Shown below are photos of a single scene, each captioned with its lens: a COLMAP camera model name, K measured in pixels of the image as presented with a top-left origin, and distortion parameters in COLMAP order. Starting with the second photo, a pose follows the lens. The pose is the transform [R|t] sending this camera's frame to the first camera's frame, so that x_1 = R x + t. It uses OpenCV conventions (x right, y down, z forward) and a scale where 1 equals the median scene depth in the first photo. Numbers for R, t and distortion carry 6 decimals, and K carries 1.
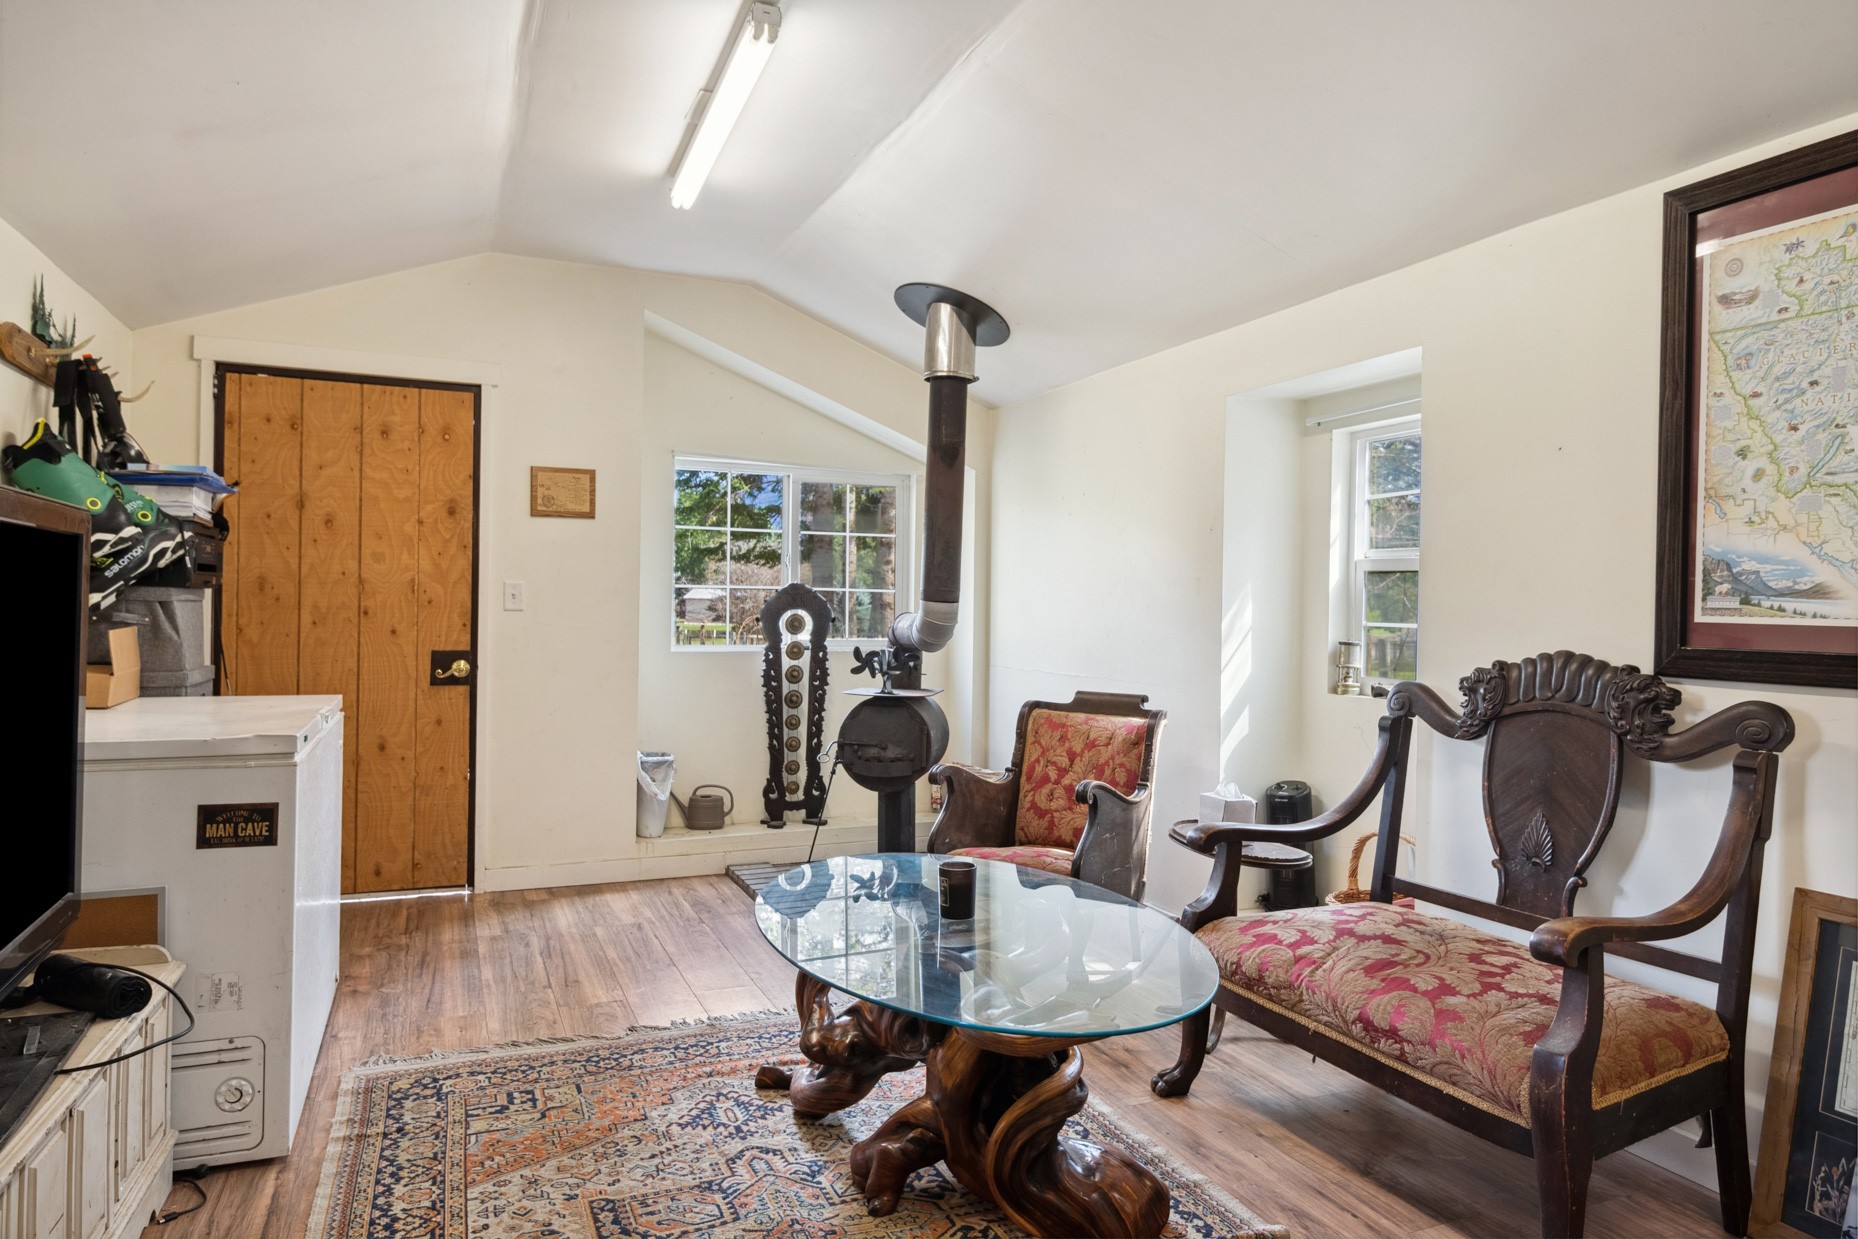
lens RADIAL K [[1170.5, 0, 928.0], [0, 1170.5, 616.9], [0, 0, 1]] dist [-0.002230, -0.000249]
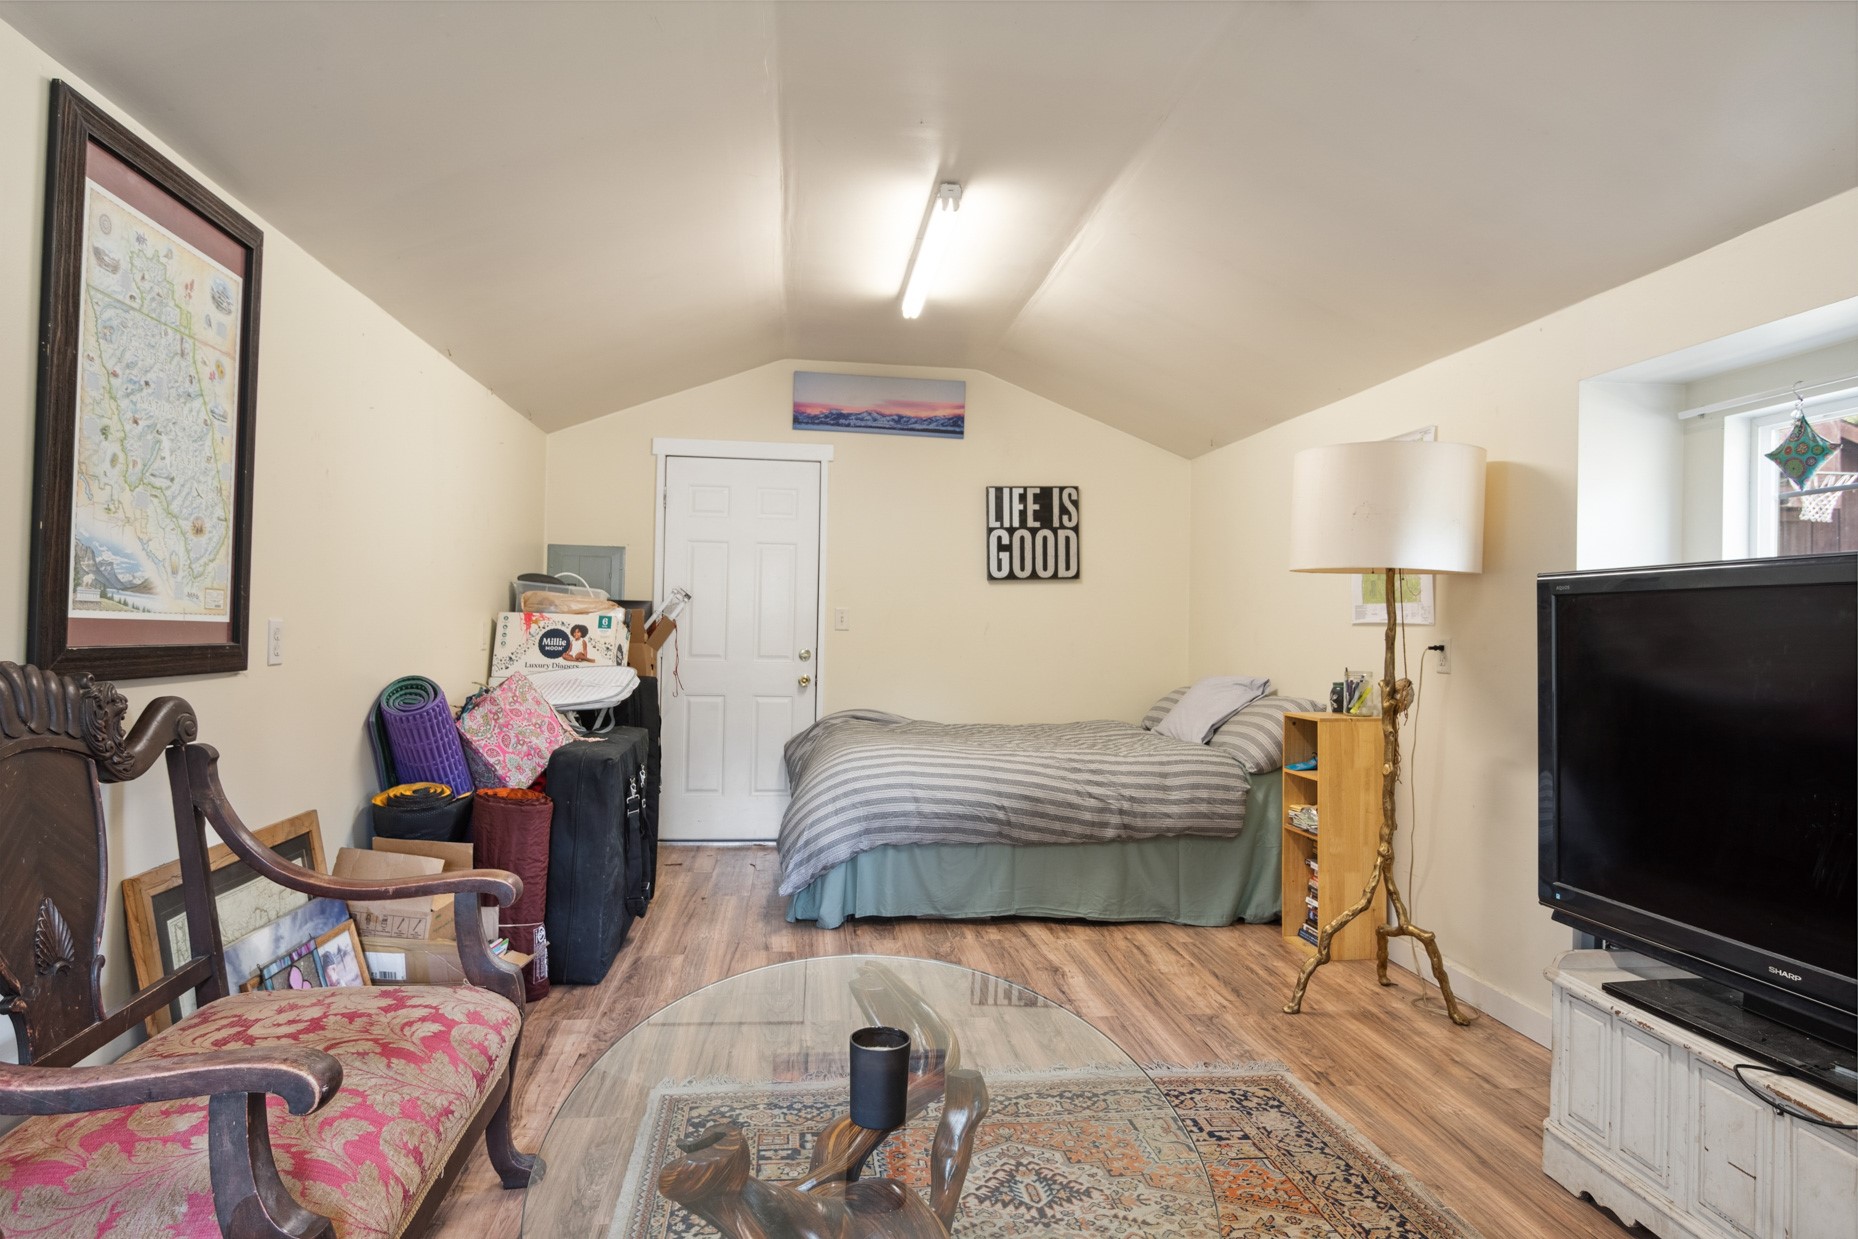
lens RADIAL K [[1139.9, 0, 928.3], [0, 1139.9, 614.9], [0, 0, 1]] dist [-0.002499, -0.000791]
pose [[-0.960193, -0.020119, 0.278613, -0.175116], [-0.021166, 0.999776, -0.000752, -0.010193], [-0.278536, -0.006619, -0.960403, 1.685199]]
